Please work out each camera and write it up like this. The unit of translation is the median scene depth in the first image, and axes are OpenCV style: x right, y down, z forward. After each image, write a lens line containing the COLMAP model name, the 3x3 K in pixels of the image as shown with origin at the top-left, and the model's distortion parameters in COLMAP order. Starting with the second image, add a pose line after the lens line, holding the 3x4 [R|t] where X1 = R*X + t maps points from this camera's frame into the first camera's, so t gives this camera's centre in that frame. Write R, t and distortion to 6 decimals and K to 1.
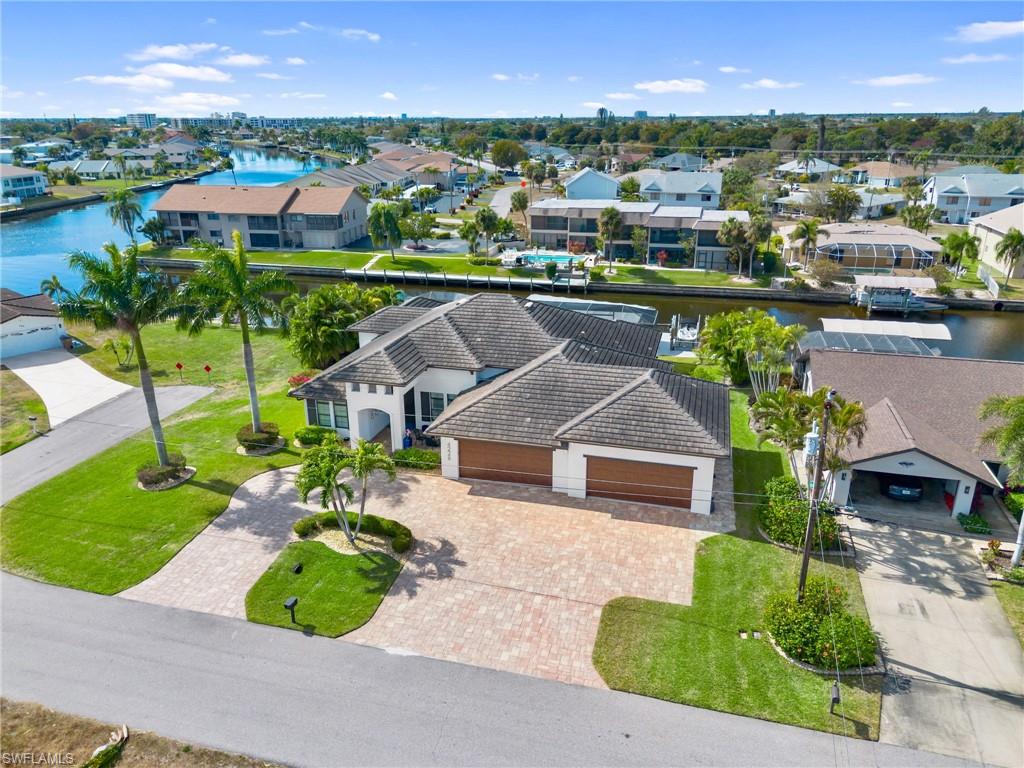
lens RADIAL K [[722.0, 0, 514.0], [0, 722.0, 384.4], [0, 0, 1]] dist [0.052934, -0.038049]
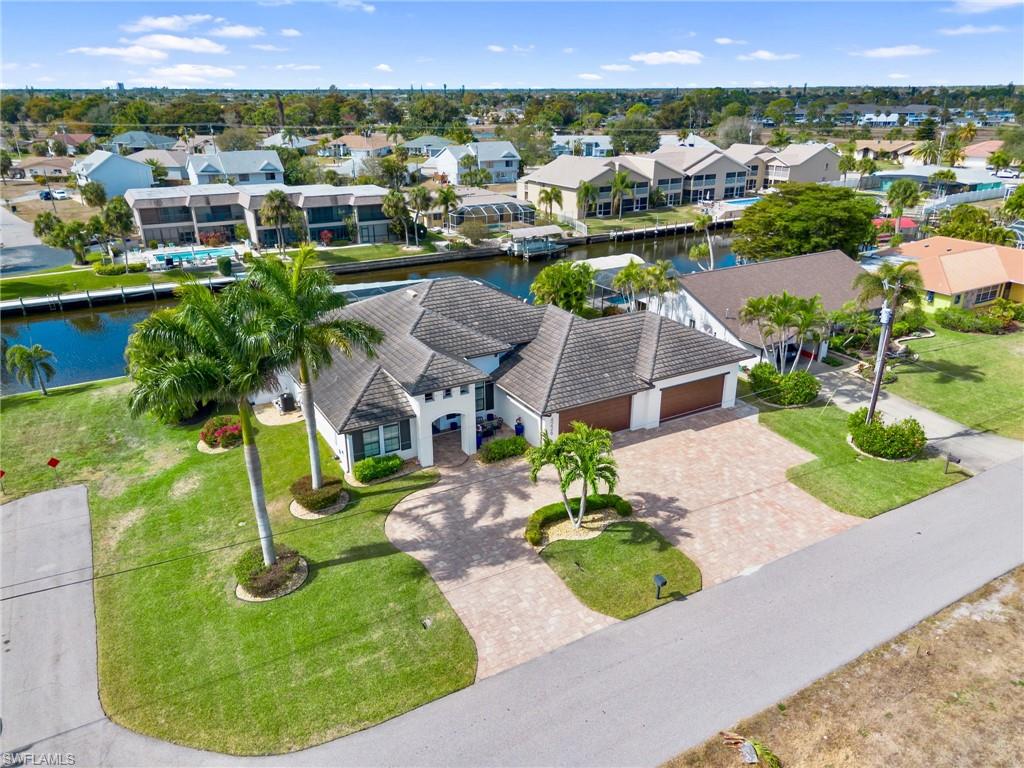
lens RADIAL K [[714.8, 0, 516.0], [0, 714.8, 386.3], [0, 0, 1]] dist [0.078164, -0.078845]
pose [[0.710475, -0.264543, 0.652106, -0.805381], [0.242114, 0.961971, 0.126463, -0.107382], [-0.660762, 0.068035, 0.747506, 0.279095]]
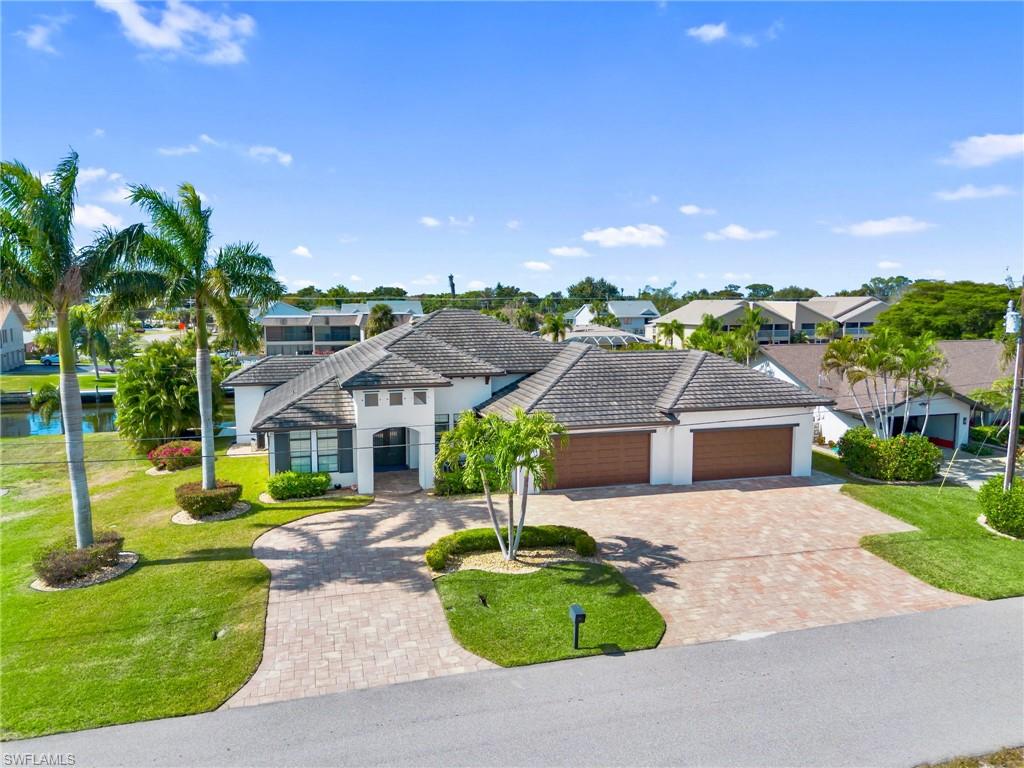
lens RADIAL K [[722.0, 0, 514.0], [0, 722.0, 384.4], [0, 0, 1]] dist [0.052934, -0.038049]
pose [[0.859260, -0.056788, 0.508377, -0.517595], [0.173725, 0.967147, -0.185596, 0.166593], [-0.481135, 0.247793, 0.840897, 0.342399]]
